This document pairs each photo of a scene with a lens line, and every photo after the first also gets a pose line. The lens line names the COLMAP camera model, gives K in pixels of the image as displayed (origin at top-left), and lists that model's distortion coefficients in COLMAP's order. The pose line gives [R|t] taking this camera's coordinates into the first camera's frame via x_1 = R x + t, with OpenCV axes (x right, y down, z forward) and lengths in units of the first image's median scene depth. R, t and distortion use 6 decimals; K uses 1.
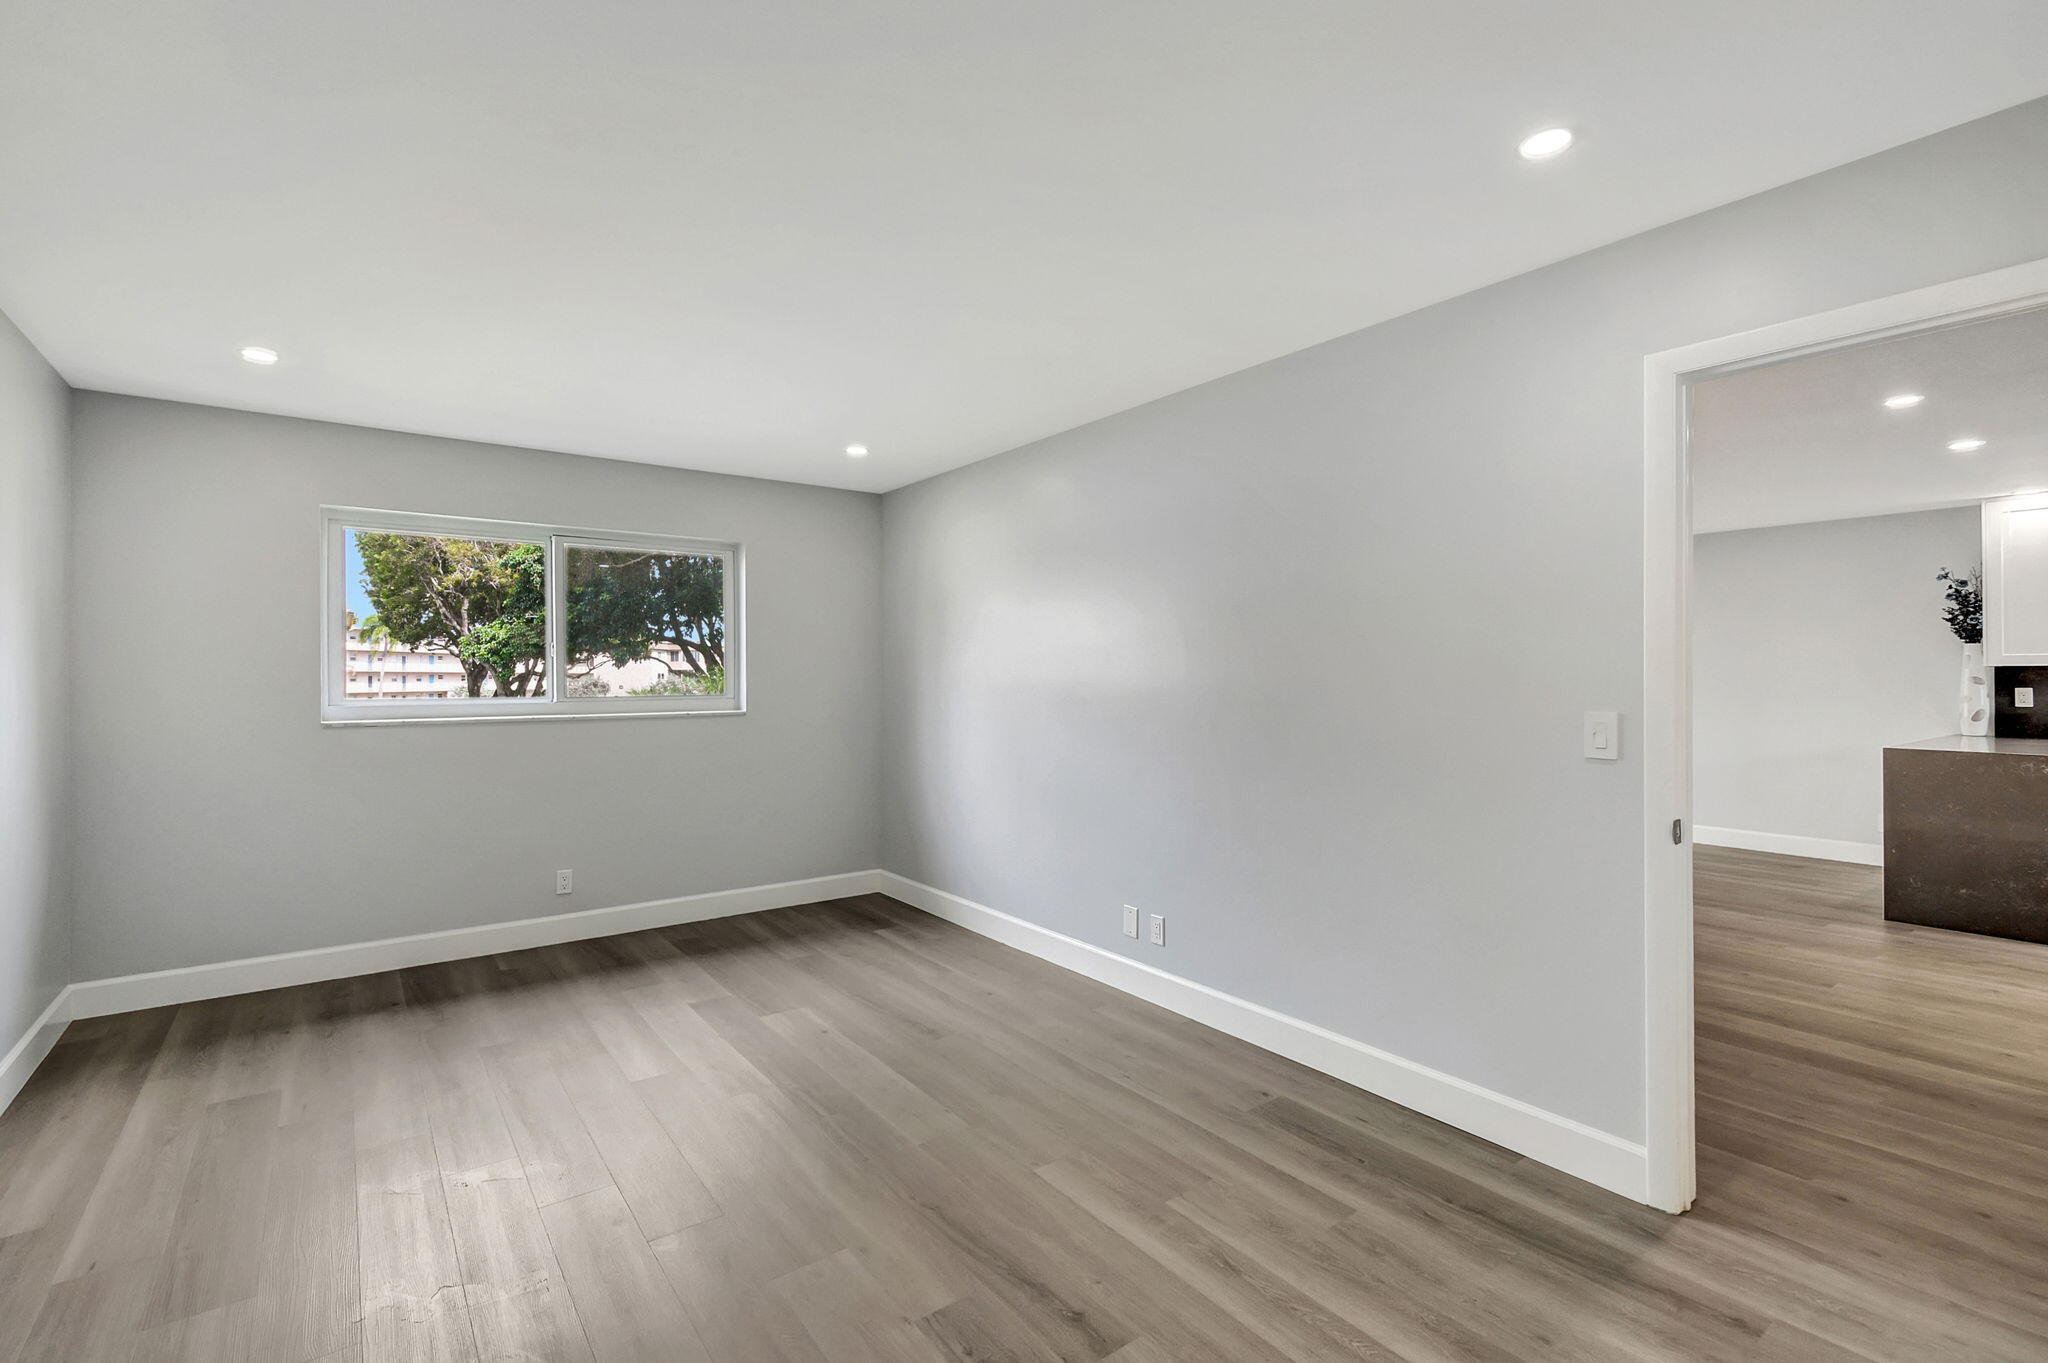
lens RADIAL K [[893.5, 0, 1003.8], [0, 893.5, 668.4], [0, 0, 1]] dist [-0.003040, -0.003158]
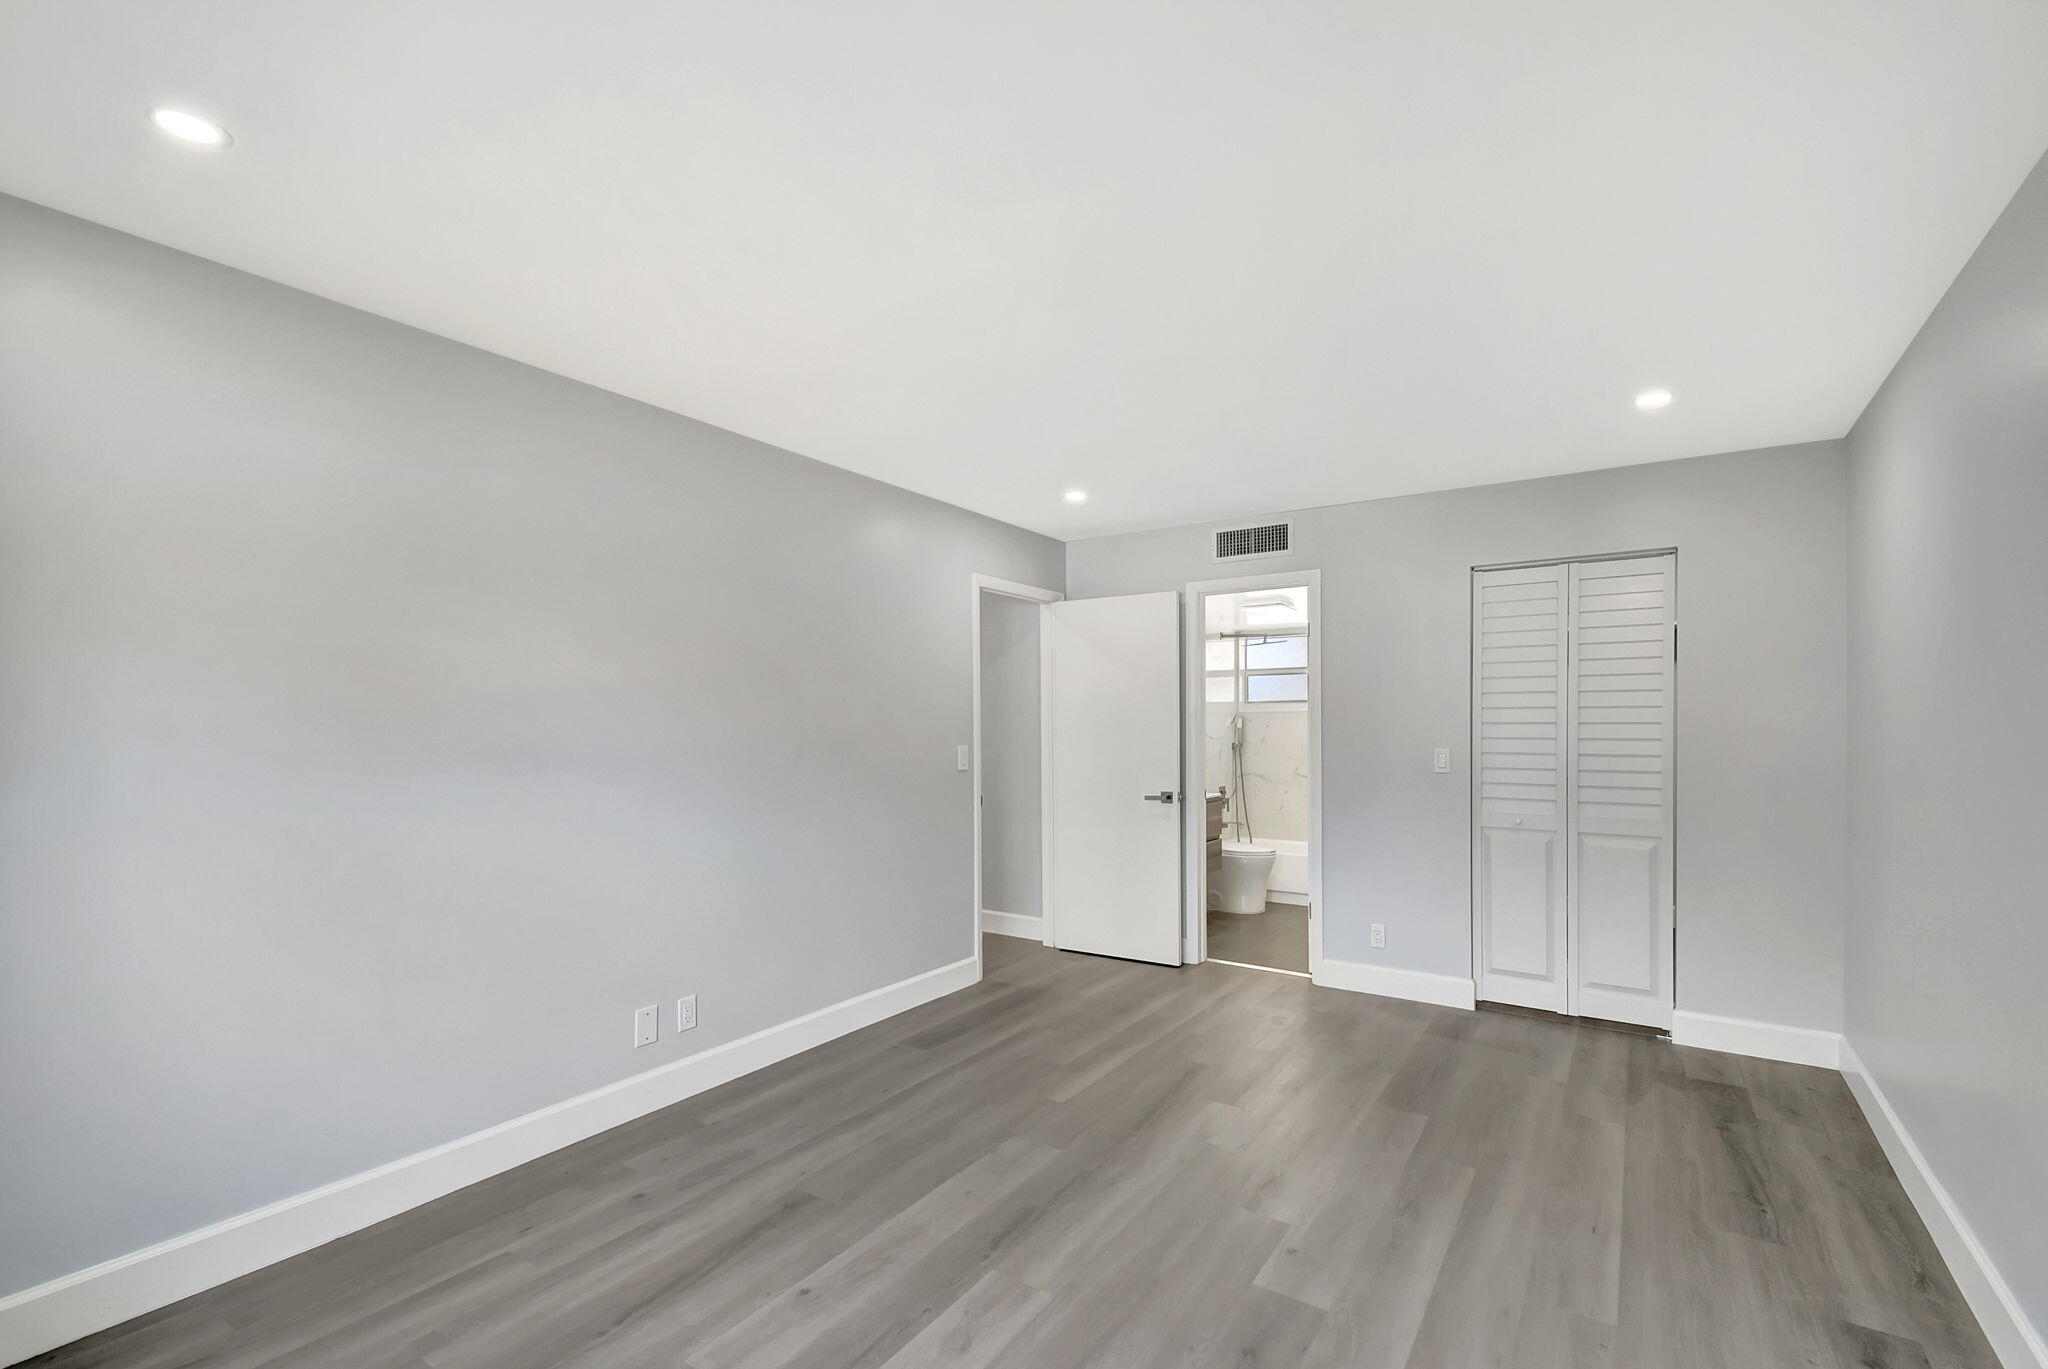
lens RADIAL K [[893.5, 0, 1017.4], [0, 893.5, 702.1], [0, 0, 1]] dist [-0.003040, -0.003158]
pose [[-0.336089, 0.031496, 0.941304, -0.805915], [-0.000589, 0.999433, -0.033652, 0.010171], [-0.941830, -0.011865, -0.335880, 1.010307]]
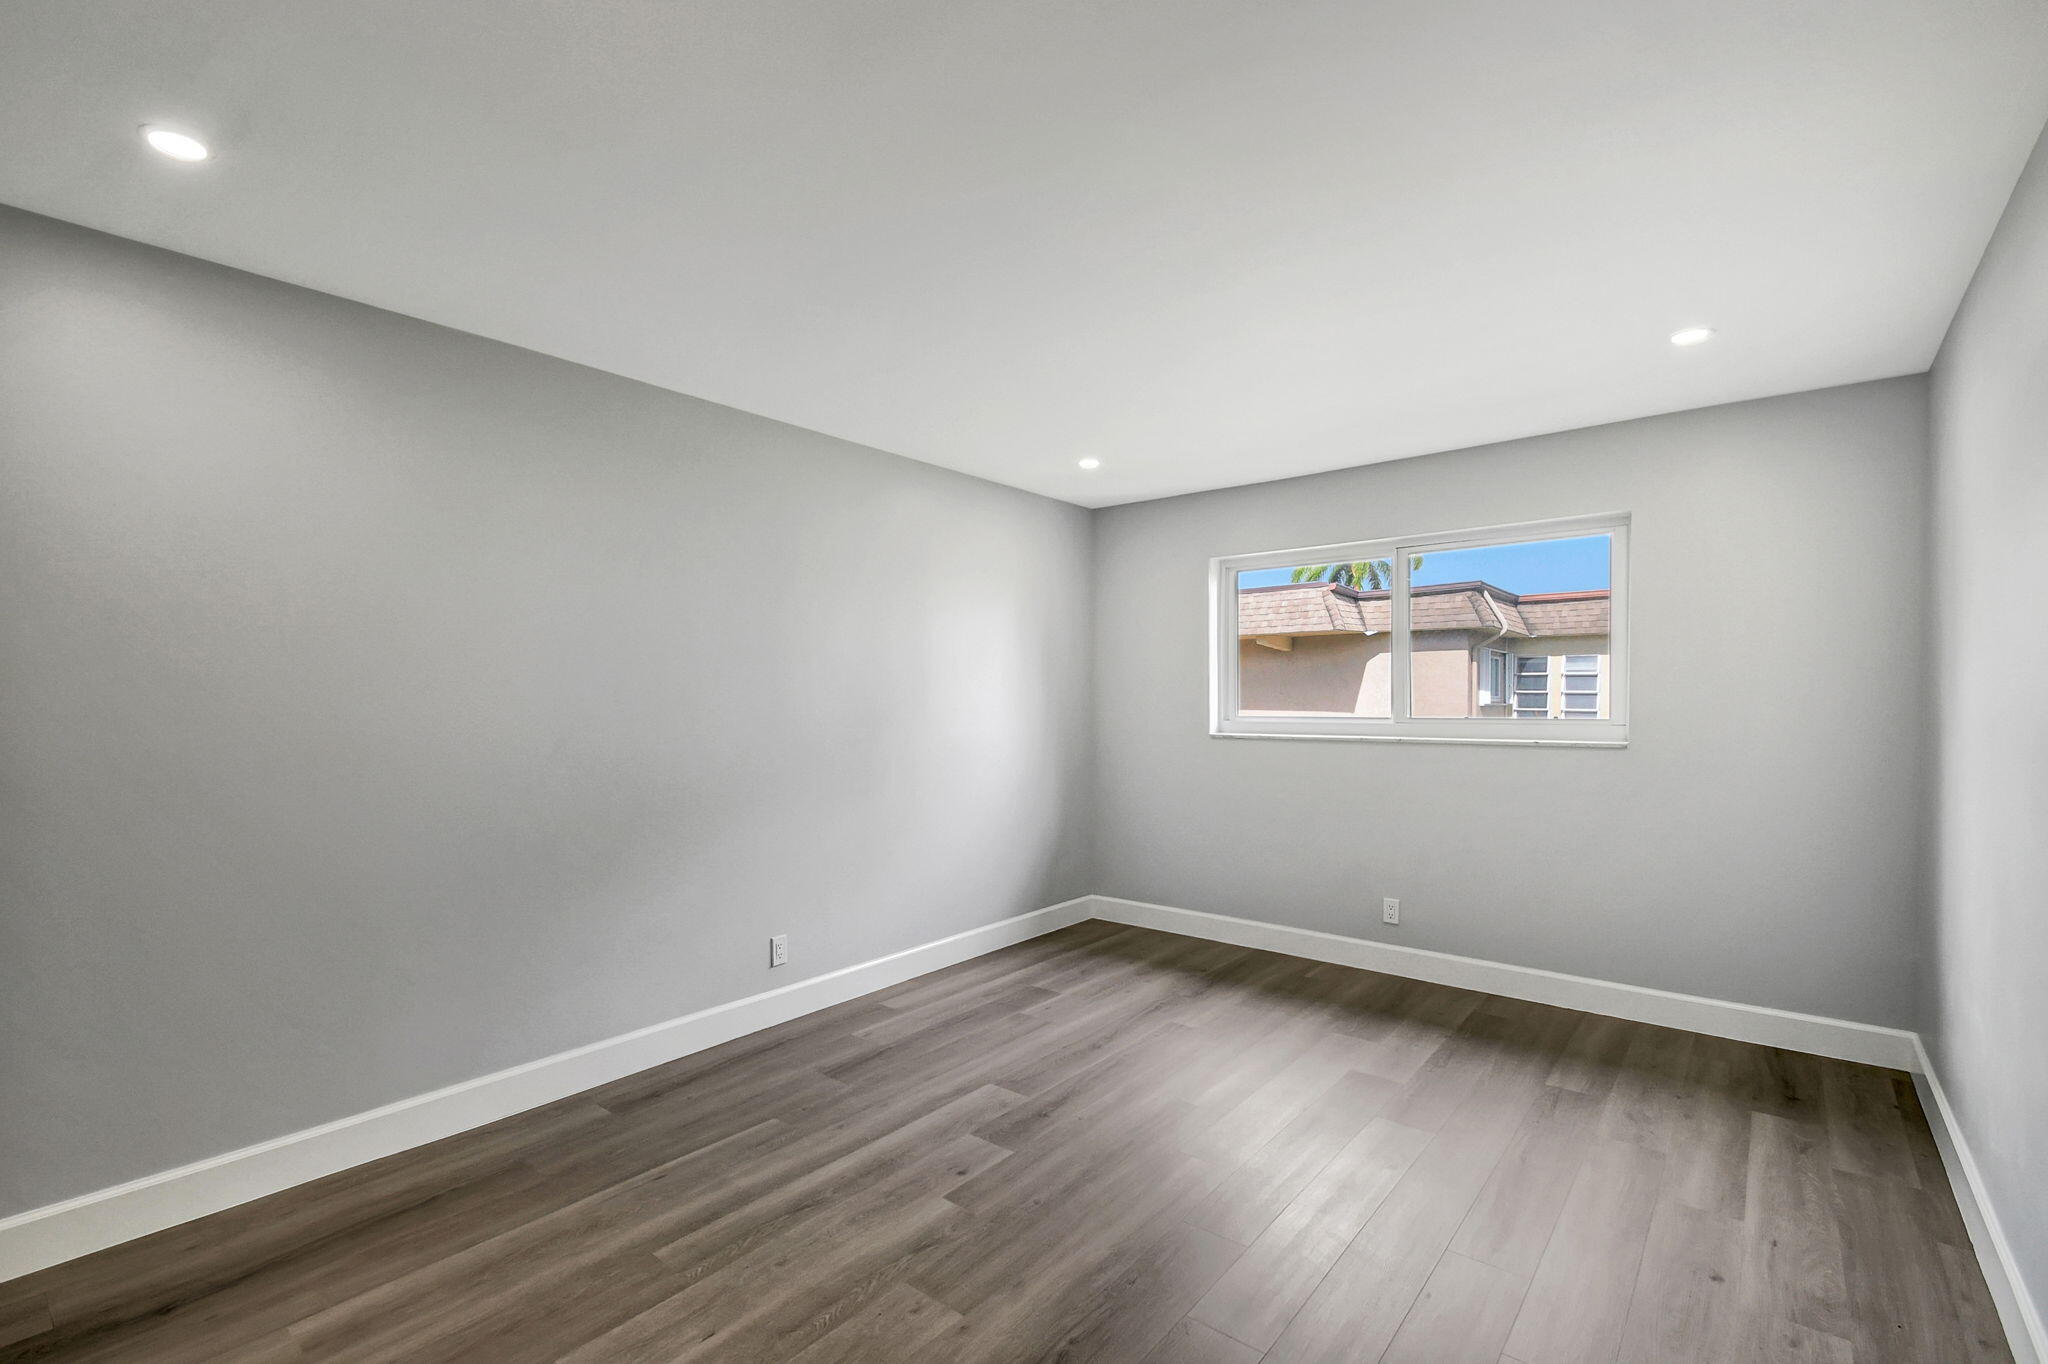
lens RADIAL K [[893.5, 0, 1013.4], [0, 893.5, 703.5], [0, 0, 1]] dist [-0.003040, -0.003158]
pose [[0.251892, 0.008584, -0.967717, 0.414979], [0.006317, 0.999925, 0.010514, 0.006395], [0.967735, -0.008761, 0.251819, 0.476006]]
